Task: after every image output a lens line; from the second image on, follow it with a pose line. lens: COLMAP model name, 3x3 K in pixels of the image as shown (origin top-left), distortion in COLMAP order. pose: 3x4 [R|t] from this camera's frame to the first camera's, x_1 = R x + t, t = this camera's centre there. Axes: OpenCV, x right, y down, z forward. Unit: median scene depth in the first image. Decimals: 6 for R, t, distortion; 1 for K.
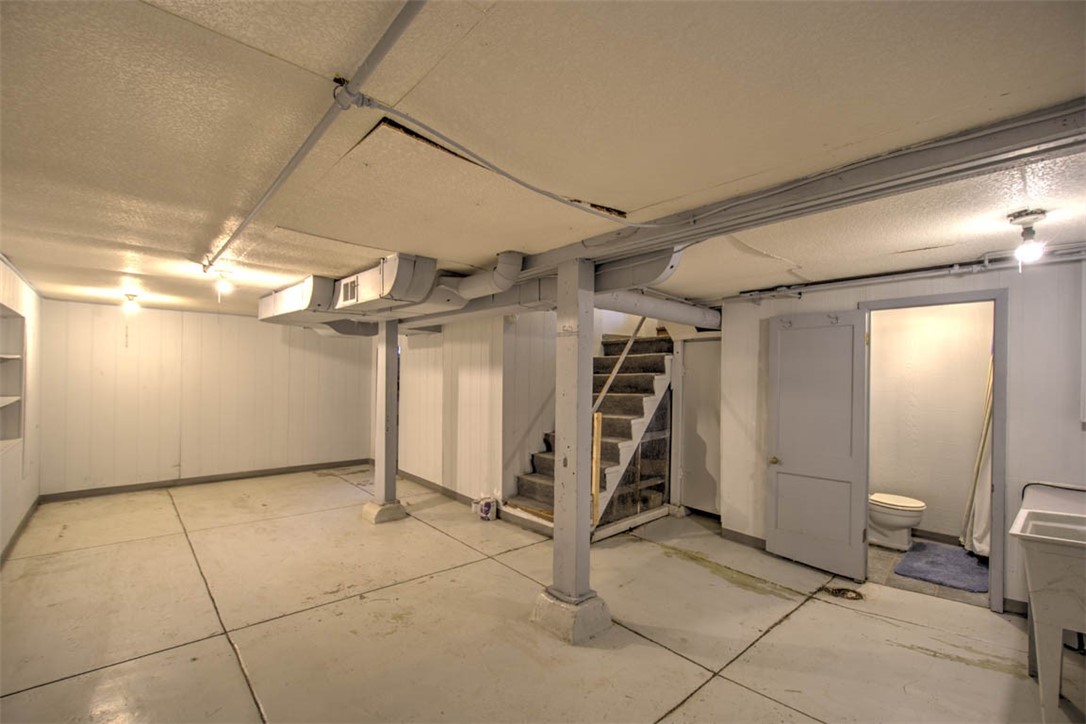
lens RADIAL K [[464.3, 0, 542.0], [0, 464.3, 374.7], [0, 0, 1]] dist [-0.001886, -0.000107]
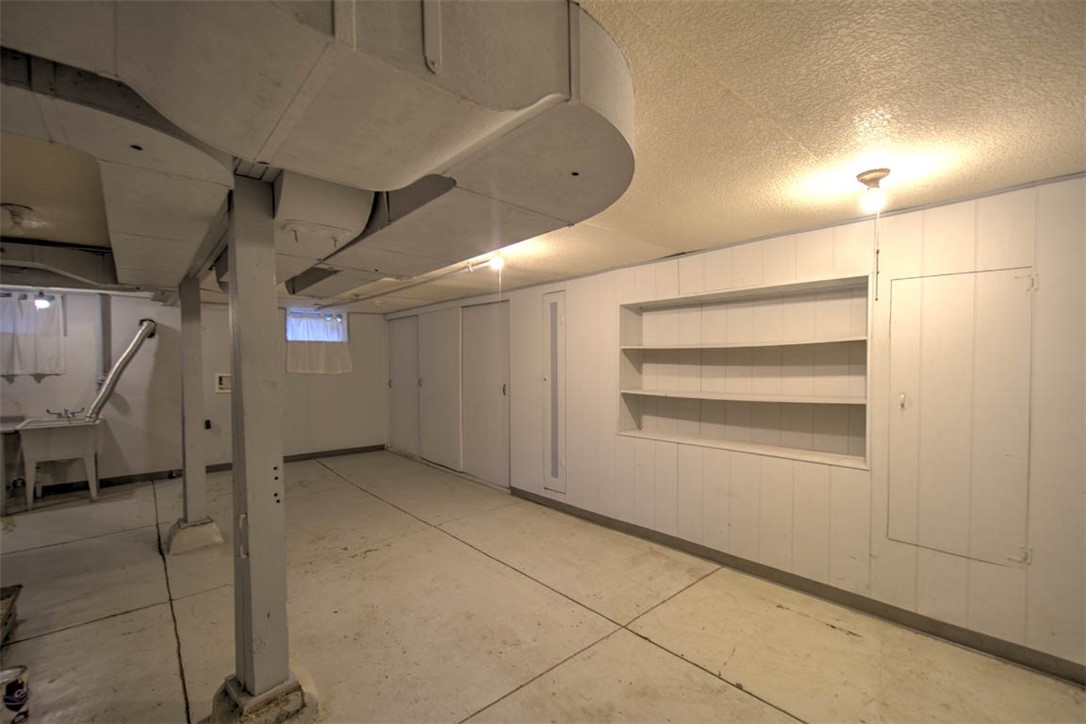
lens RADIAL K [[464.3, 0, 542.0], [0, 464.3, 374.7], [0, 0, 1]] dist [-0.001886, -0.000107]
pose [[-0.999727, -0.009400, 0.021389, -0.791527], [-0.008963, 0.999751, 0.020436, 0.001288], [-0.021576, 0.020239, -0.999562, 1.879868]]
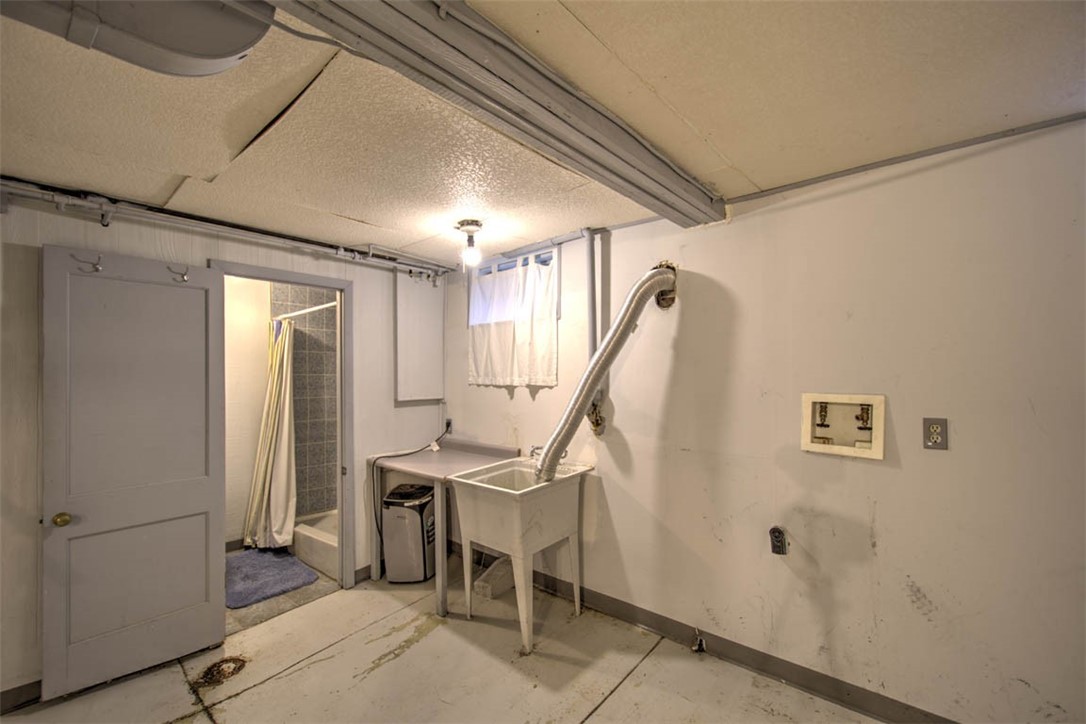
lens RADIAL K [[464.3, 0, 542.0], [0, 464.3, 374.7], [0, 0, 1]] dist [-0.001886, -0.000107]
pose [[-0.115588, -0.010141, 0.993245, -0.093232], [-0.004471, 0.999943, 0.009689, 0.014000], [-0.993287, -0.003321, -0.115627, 0.590281]]
